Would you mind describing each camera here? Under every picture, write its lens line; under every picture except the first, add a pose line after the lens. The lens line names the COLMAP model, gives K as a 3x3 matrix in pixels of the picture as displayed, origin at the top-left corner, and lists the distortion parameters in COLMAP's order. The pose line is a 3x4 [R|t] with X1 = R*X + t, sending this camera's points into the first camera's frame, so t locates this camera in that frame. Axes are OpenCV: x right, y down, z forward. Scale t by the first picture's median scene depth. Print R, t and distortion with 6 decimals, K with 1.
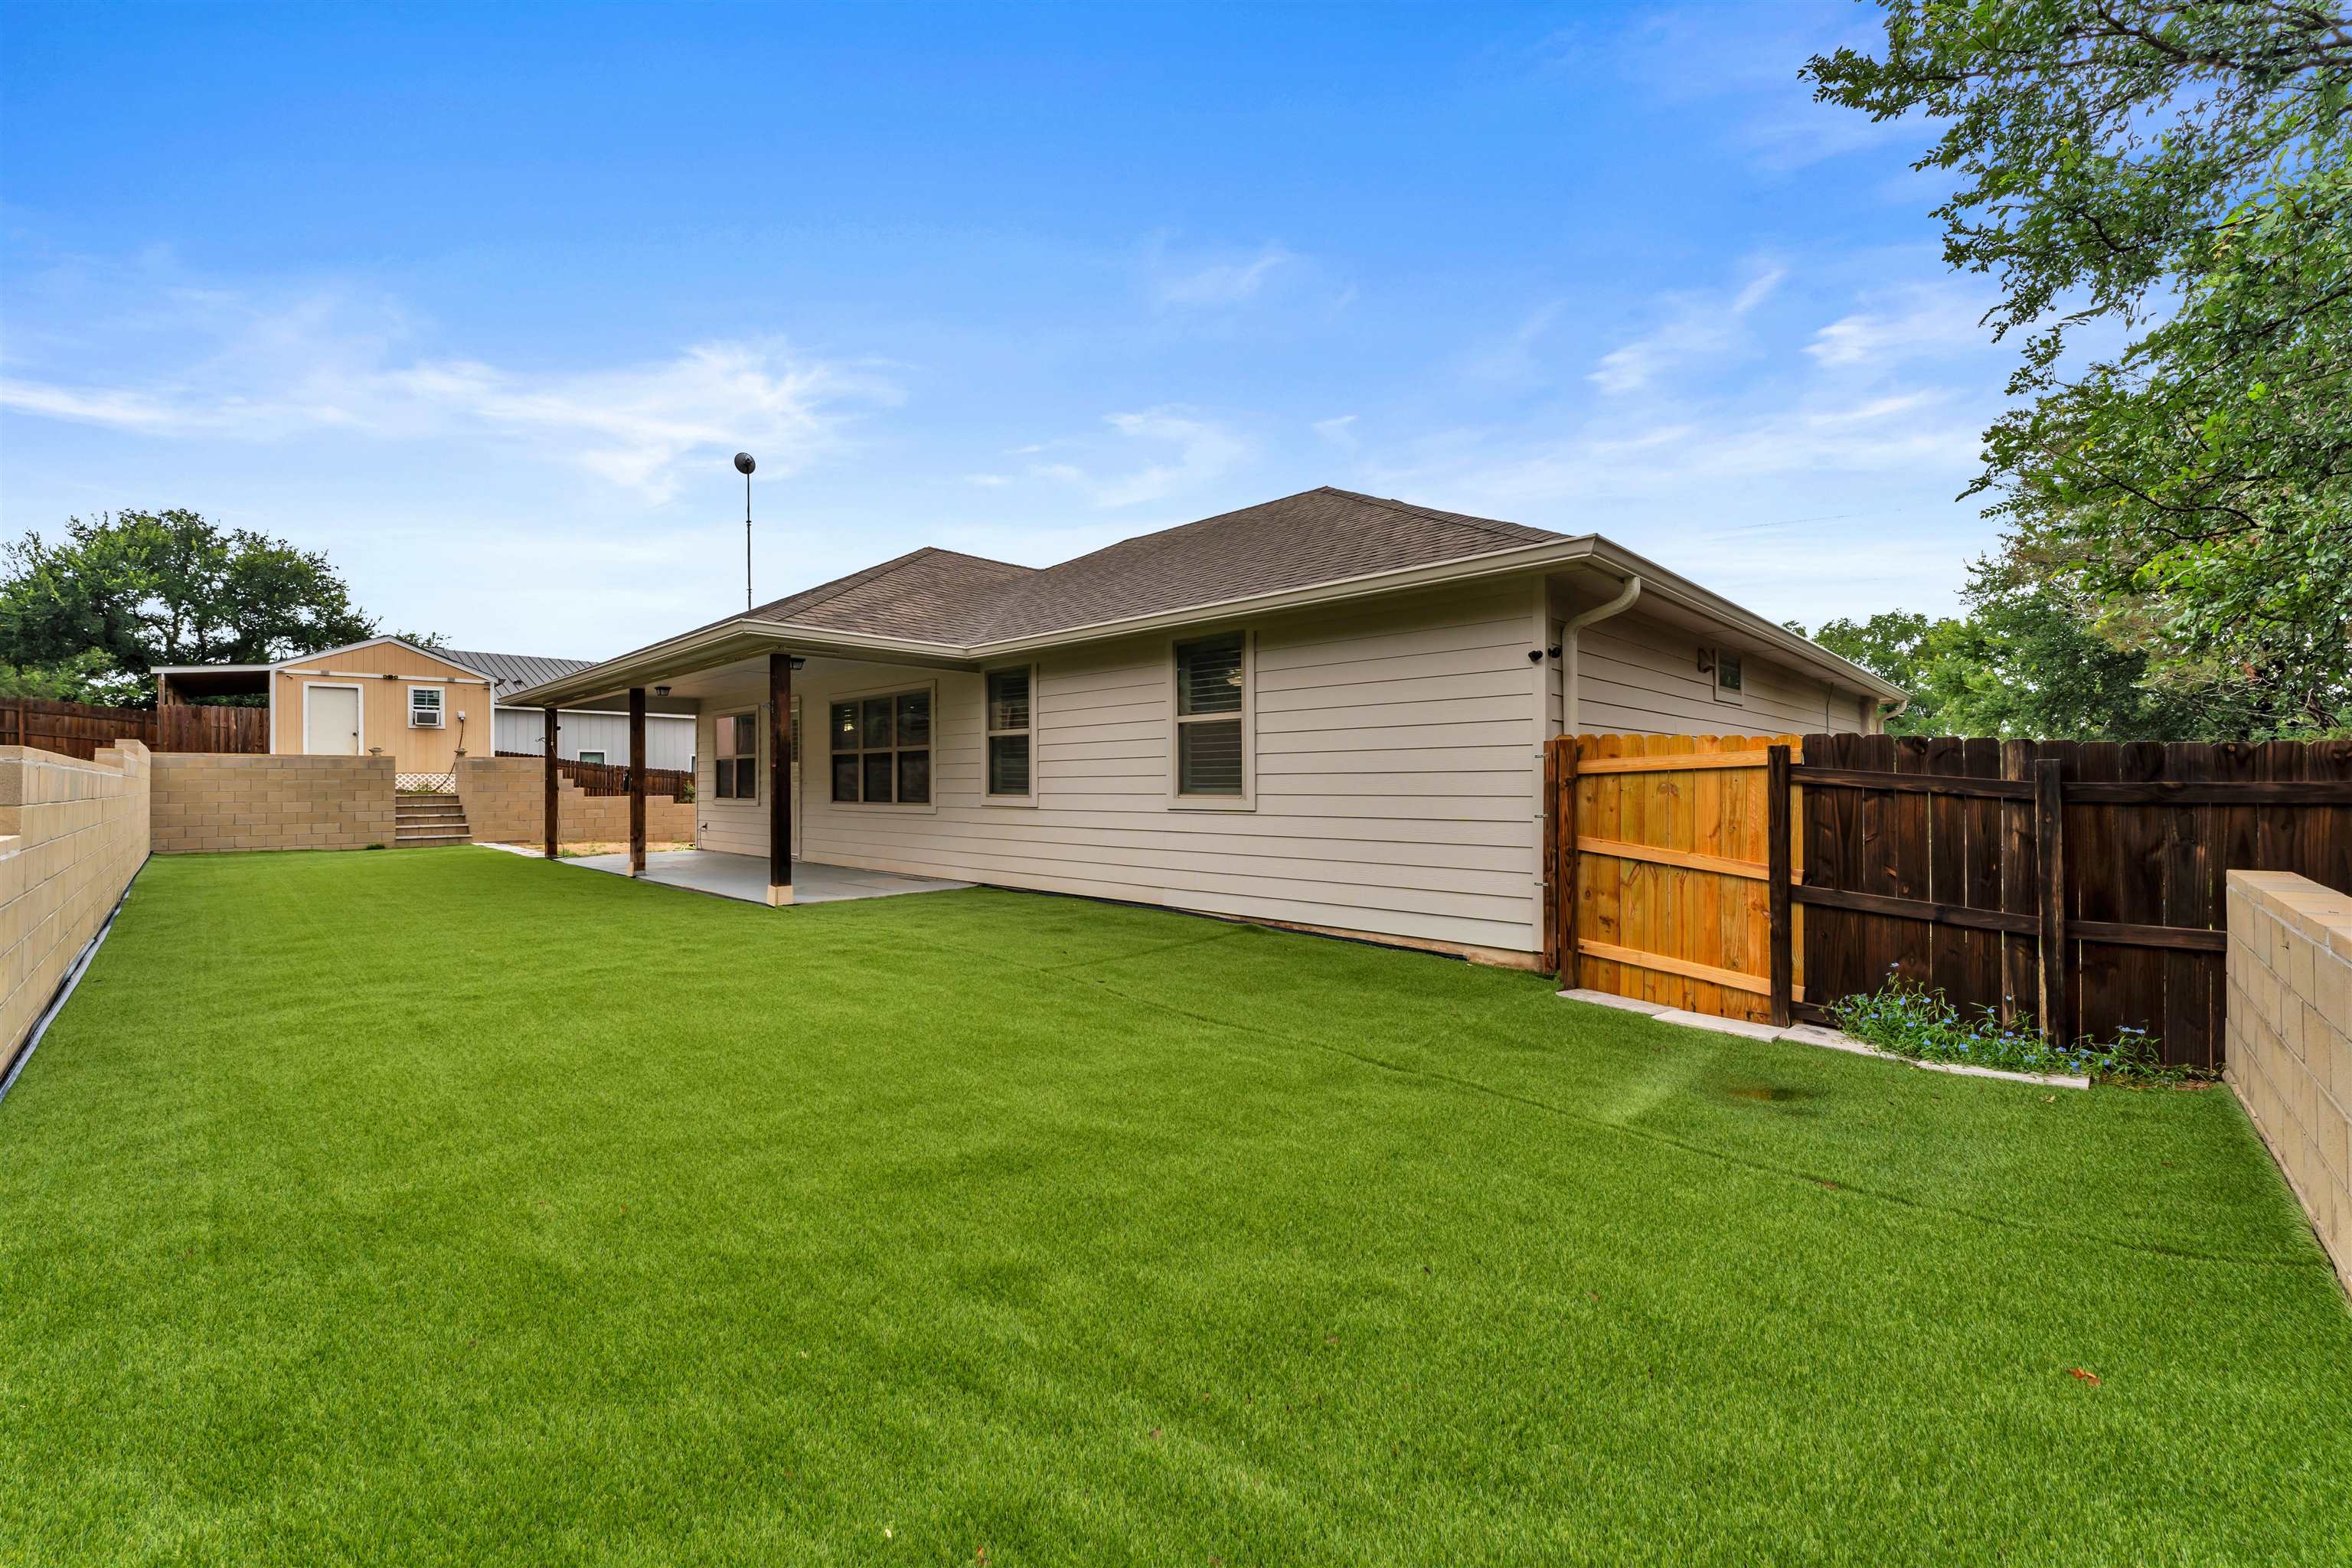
lens RADIAL K [[946.2, 0, 1176.0], [0, 946.2, 784.0], [0, 0, 1]] dist [0.000964, 0.000084]
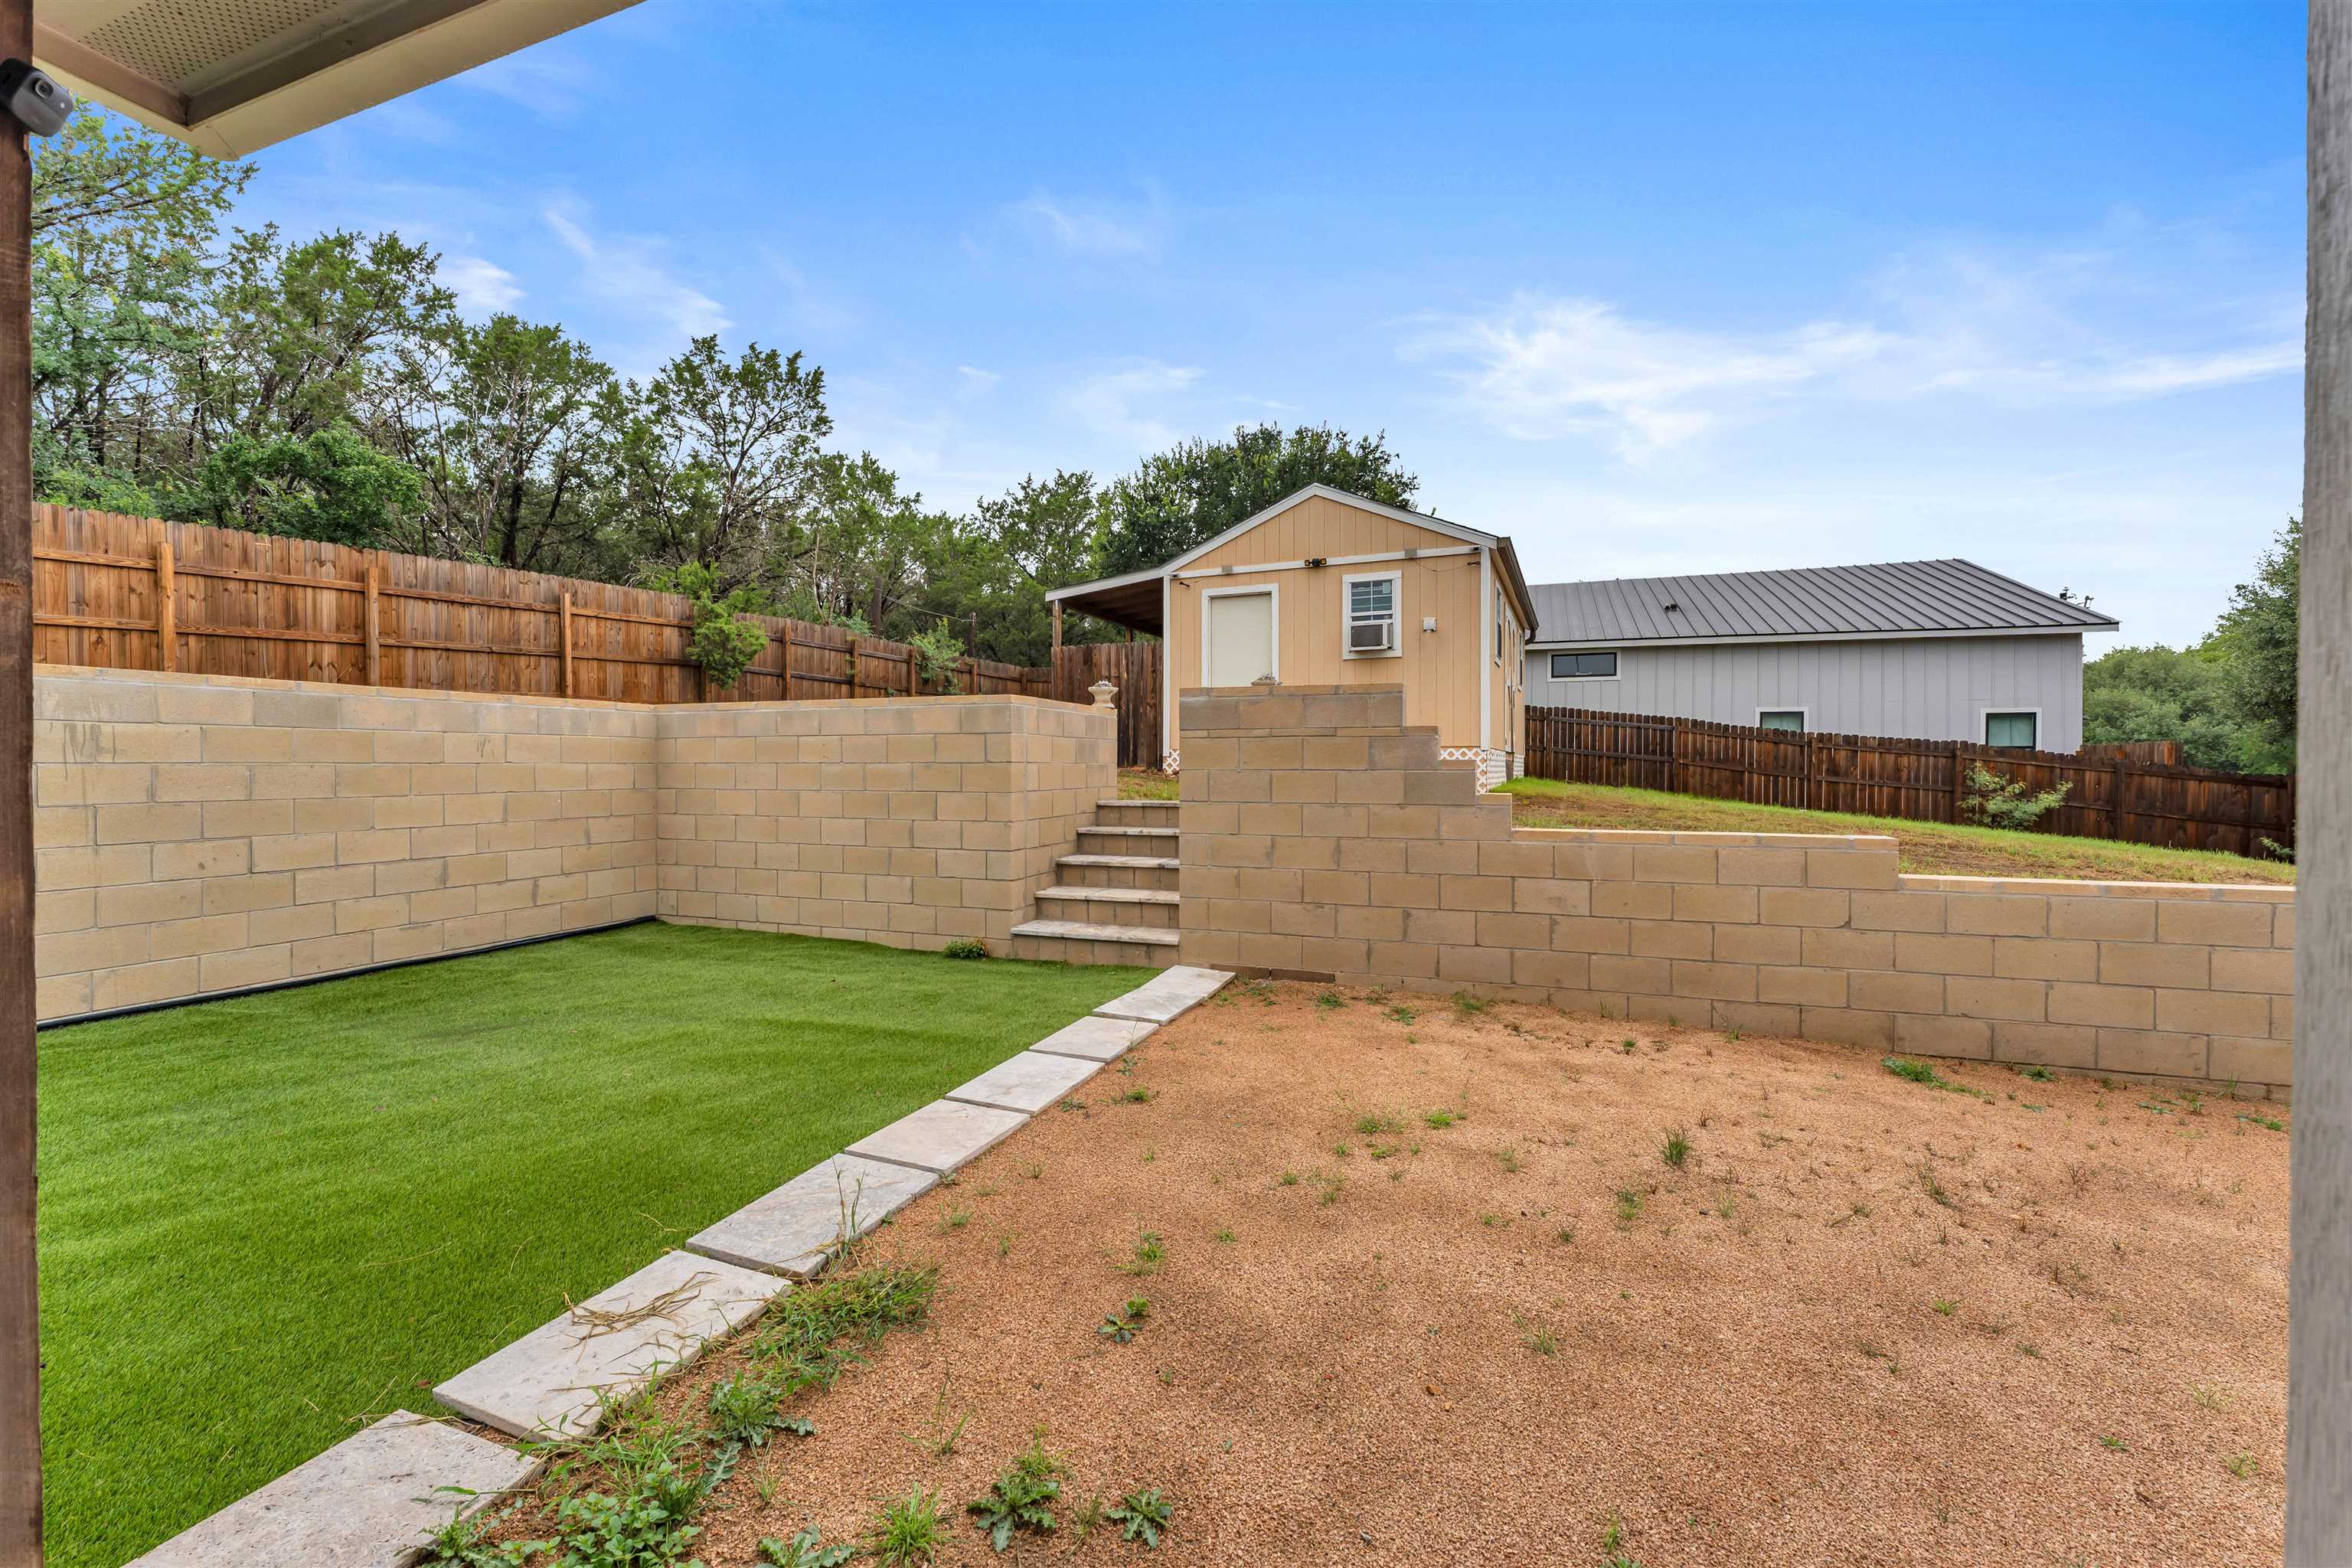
lens RADIAL K [[946.2, 0, 1176.0], [0, 946.2, 784.0], [0, 0, 1]] dist [0.000964, 0.000084]
pose [[0.386946, 0.023078, -0.921813, -0.385357], [-0.002455, 0.999709, 0.023998, -0.004220], [0.922099, -0.007023, 0.386890, 0.740101]]
